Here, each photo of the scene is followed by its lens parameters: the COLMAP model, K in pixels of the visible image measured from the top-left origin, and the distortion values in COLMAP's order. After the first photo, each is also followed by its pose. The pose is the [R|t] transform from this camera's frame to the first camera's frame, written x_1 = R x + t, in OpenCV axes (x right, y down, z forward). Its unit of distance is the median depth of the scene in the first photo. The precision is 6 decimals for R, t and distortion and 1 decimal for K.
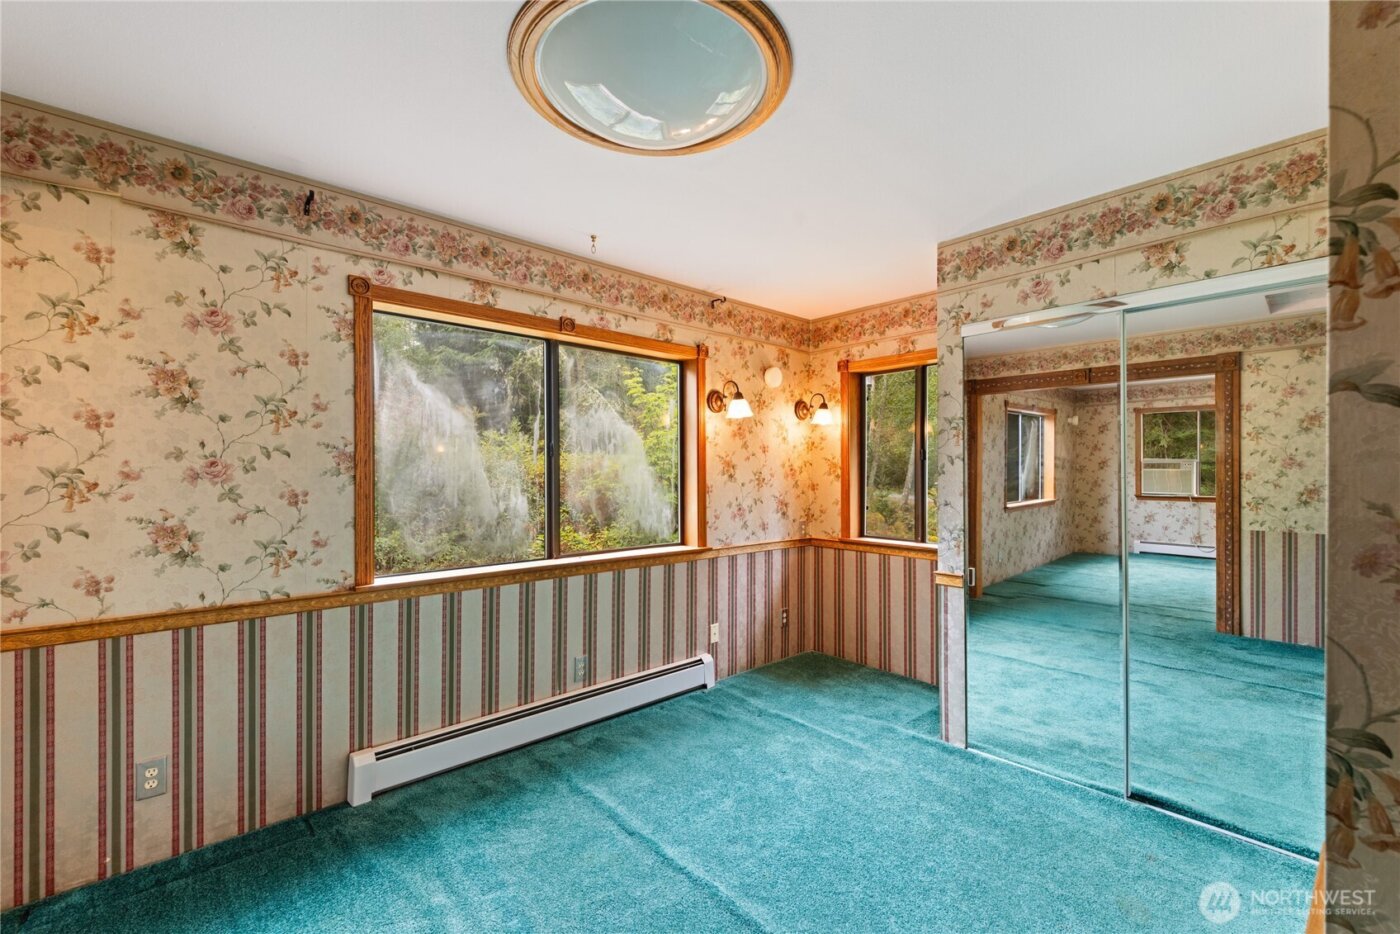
lens RADIAL K [[576.0, 0, 680.0], [0, 576.0, 470.2], [0, 0, 1]] dist [0.000879, -0.000636]
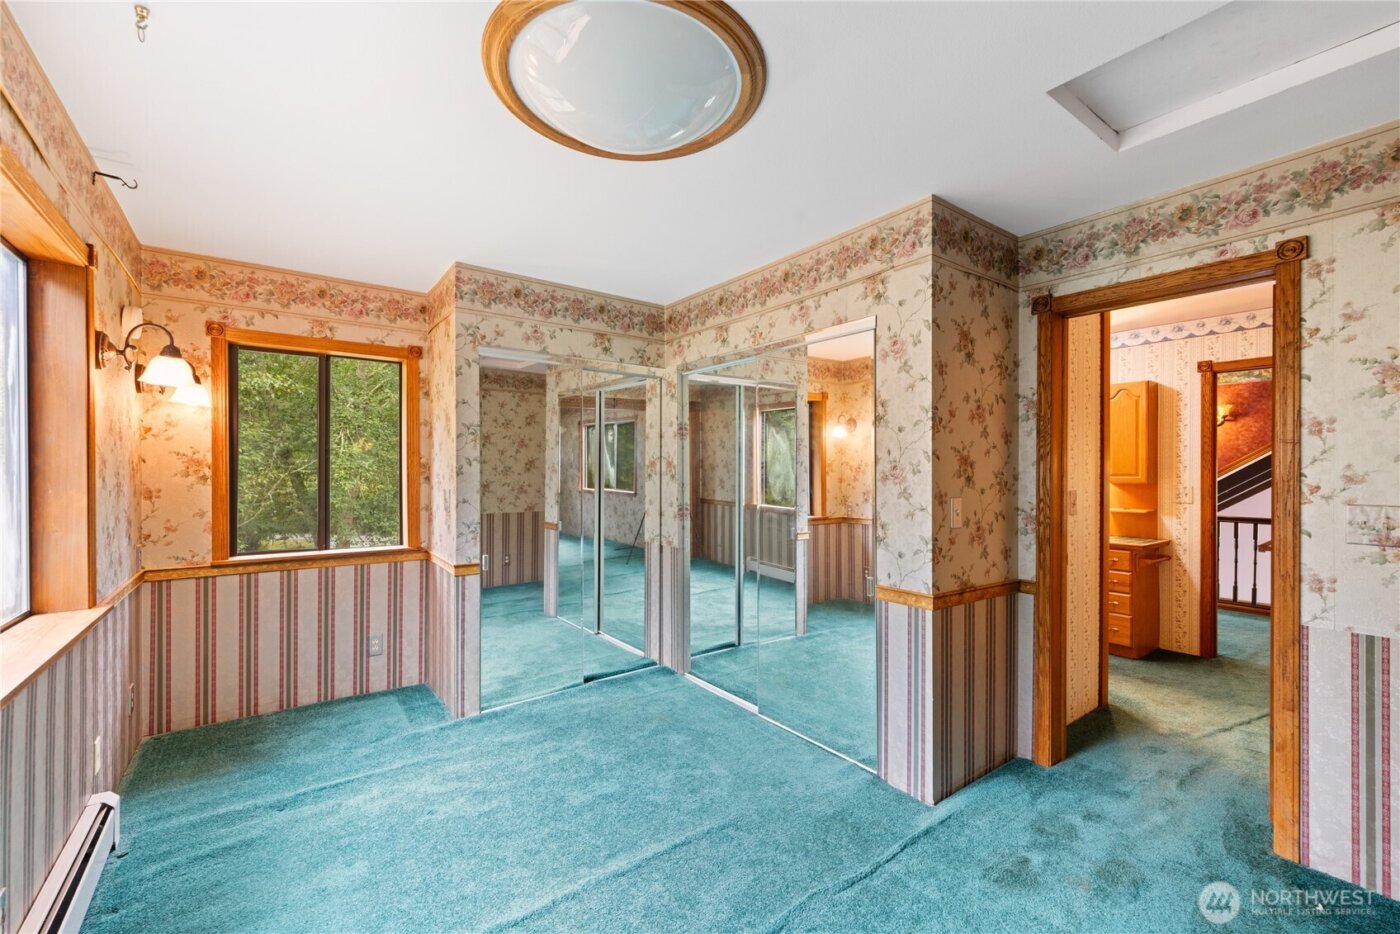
lens RADIAL K [[576.0, 0, 709.0], [0, 576.0, 469.5], [0, 0, 1]] dist [0.000879, -0.000636]
pose [[0.062400, 0.004407, 0.998041, -0.598874], [-0.006321, 0.999972, -0.004020, -0.001652], [-0.998031, -0.006058, 0.062426, 0.455640]]
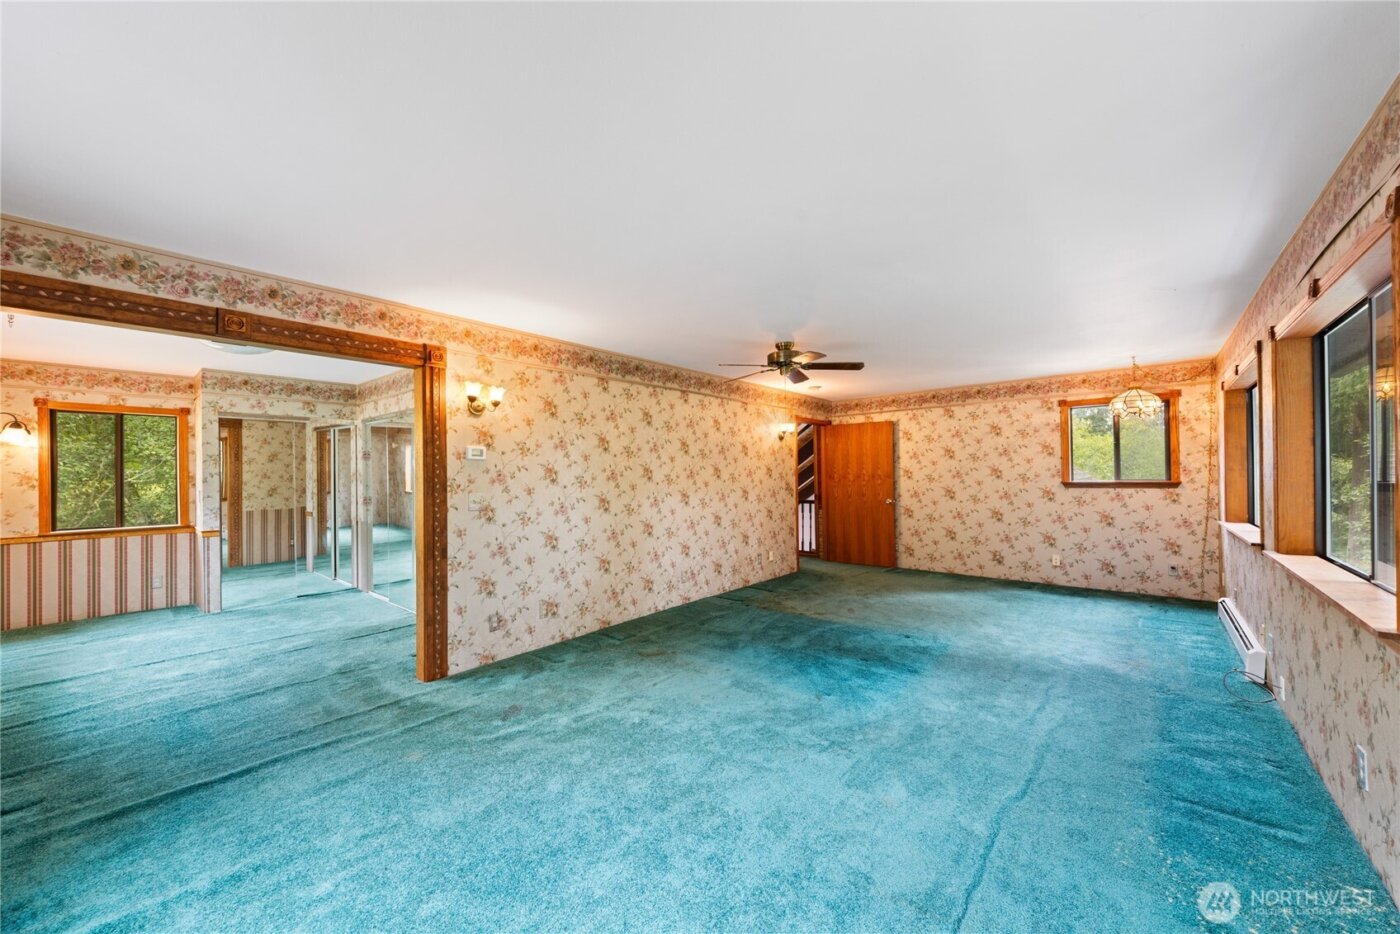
lens RADIAL K [[512.4, 0, 692.9], [0, 512.4, 470.1], [0, 0, 1]] dist [0.011552, -0.001349]
pose [[-0.130021, 0.012924, 0.991427, -1.560149], [0.008998, 0.999889, -0.011855, 0.001401], [-0.991470, 0.007379, -0.130123, -0.463405]]
